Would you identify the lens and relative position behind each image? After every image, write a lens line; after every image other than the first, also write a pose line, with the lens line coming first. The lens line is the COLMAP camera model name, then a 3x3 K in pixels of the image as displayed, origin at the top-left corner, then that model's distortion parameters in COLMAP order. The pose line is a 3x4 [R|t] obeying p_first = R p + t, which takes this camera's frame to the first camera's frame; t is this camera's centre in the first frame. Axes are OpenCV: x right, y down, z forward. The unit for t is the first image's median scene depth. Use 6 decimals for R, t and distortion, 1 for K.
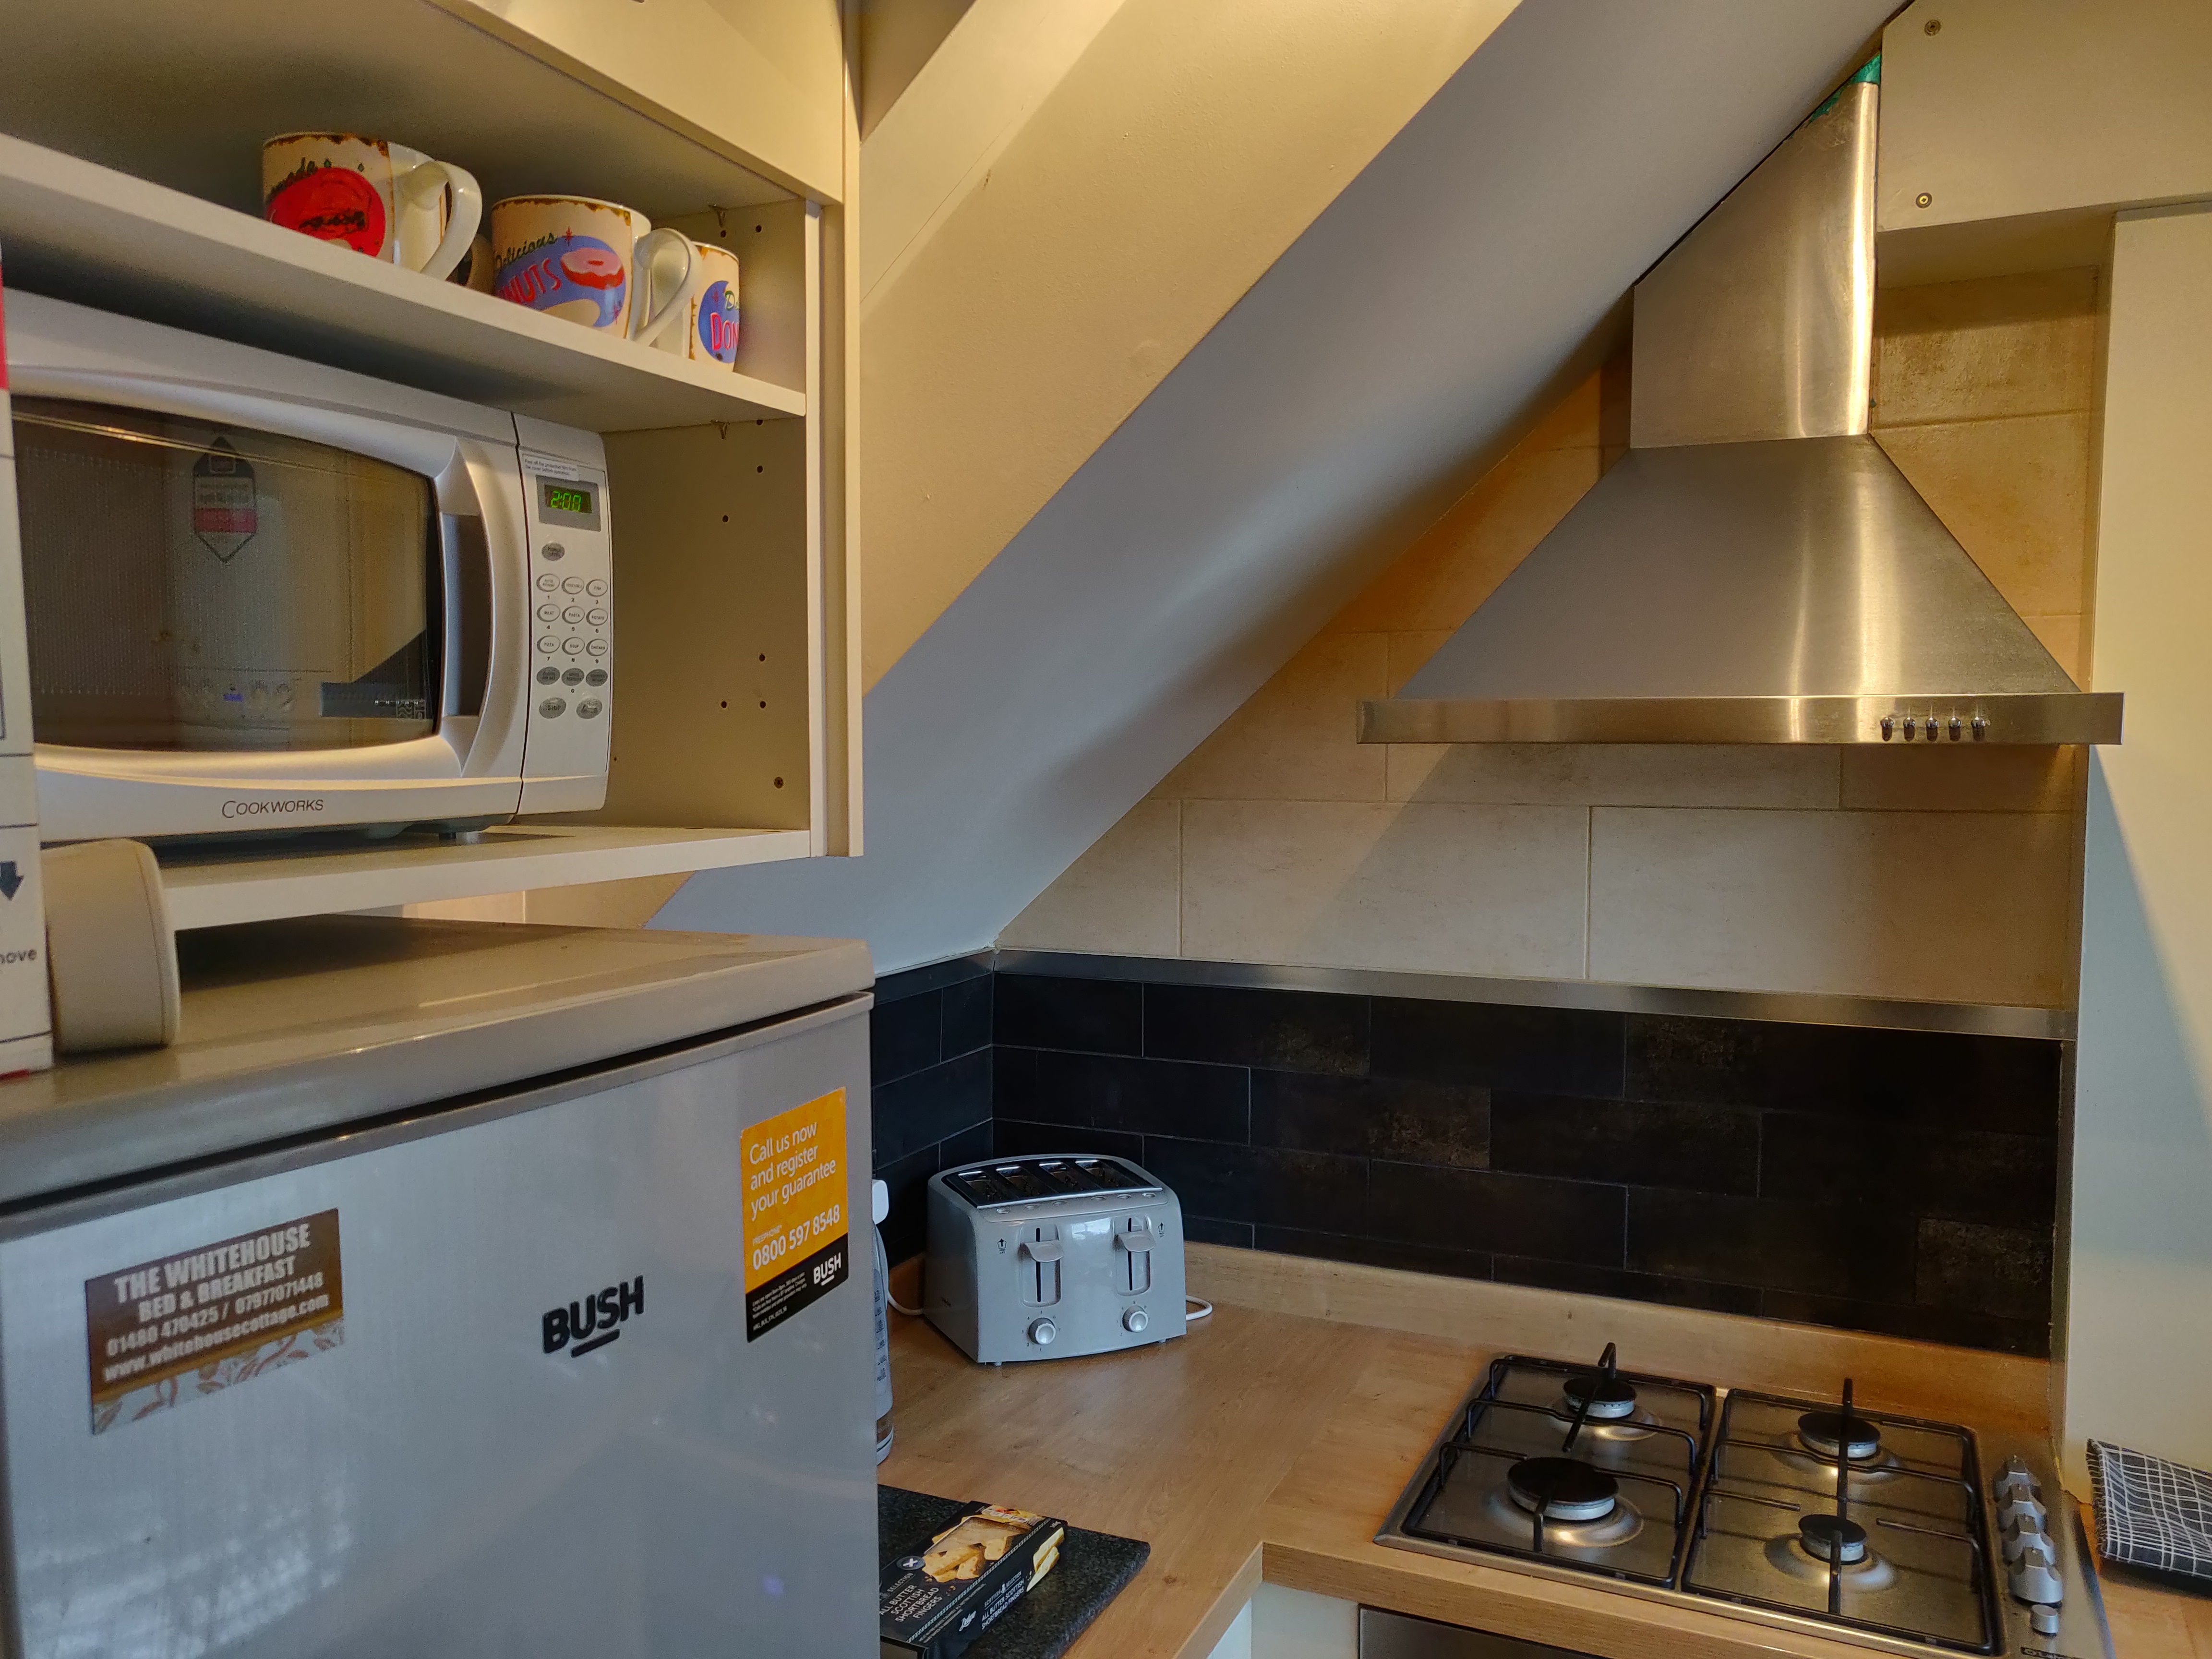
lens RADIAL K [[1685.2, 0, 1107.0], [0, 1685.2, 843.7], [0, 0, 1]] dist [0.034629, 0.010134]
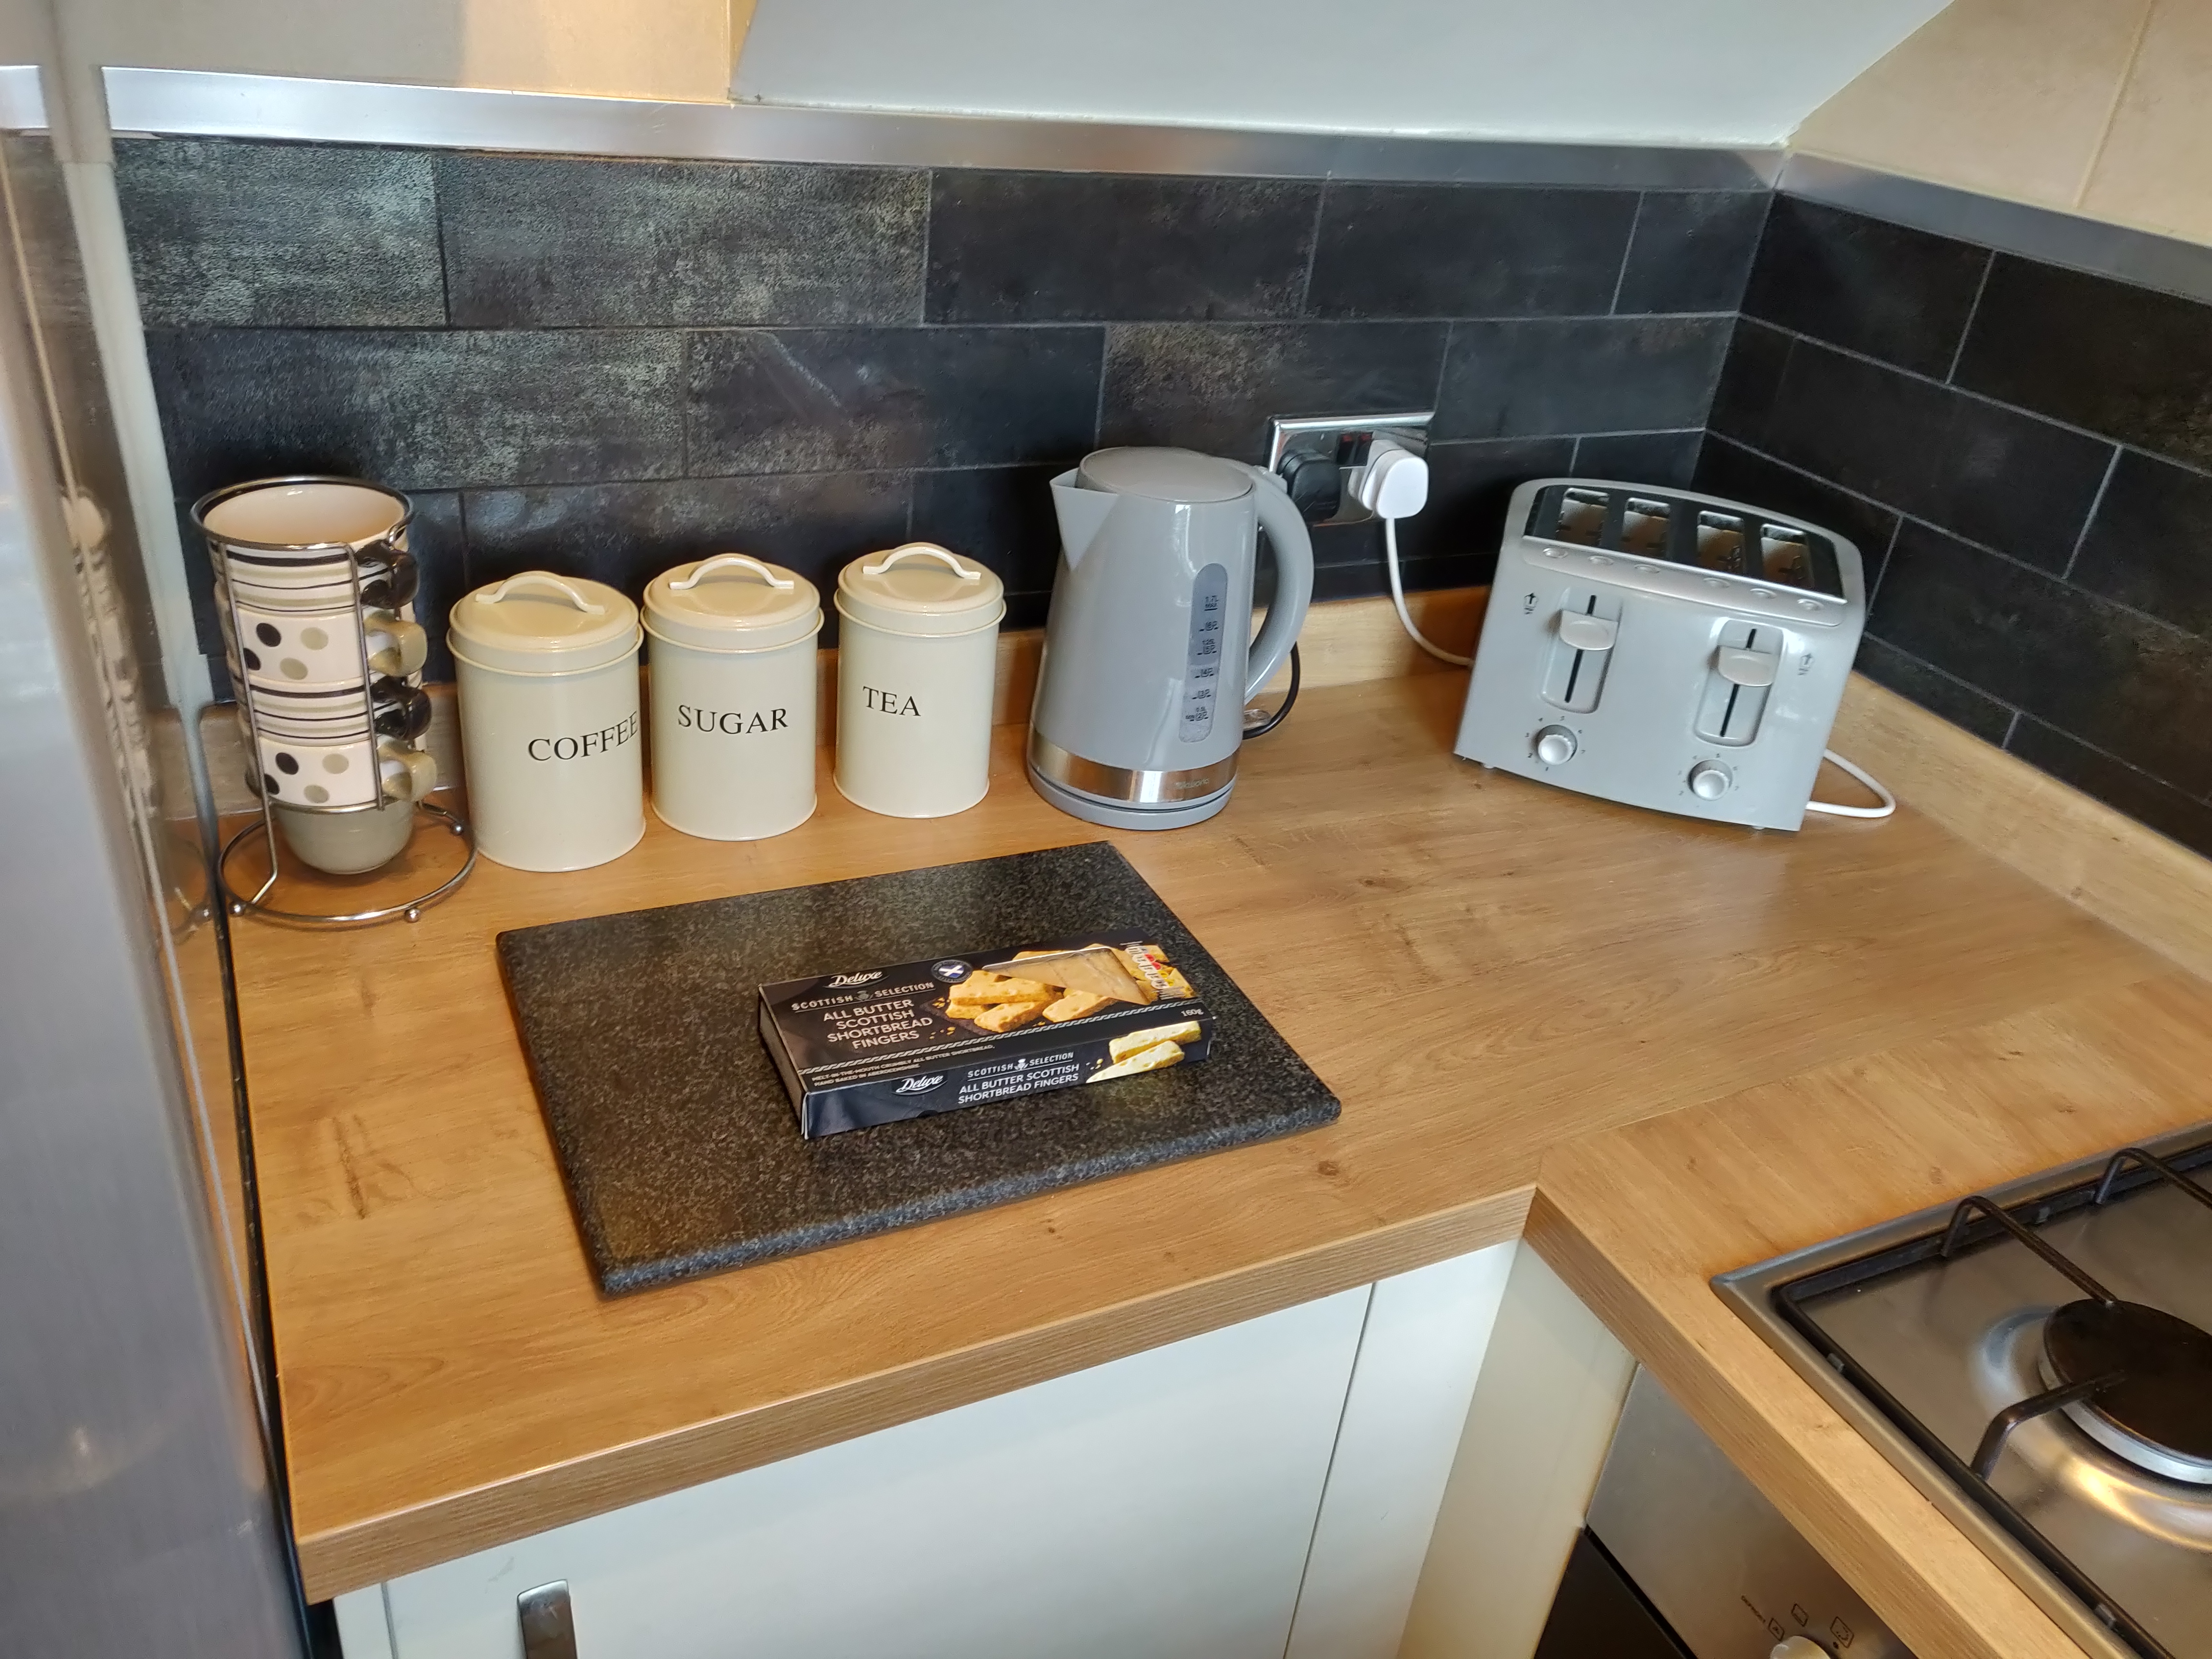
lens RADIAL K [[1685.2, 0, 1119.2], [0, 1685.2, 833.1], [0, 0, 1]] dist [0.034629, 0.010134]
pose [[0.775151, 0.381956, -0.503241, 0.173680], [-0.145810, 0.883203, 0.445750, 0.047592], [0.614720, -0.272145, 0.740308, 0.388391]]
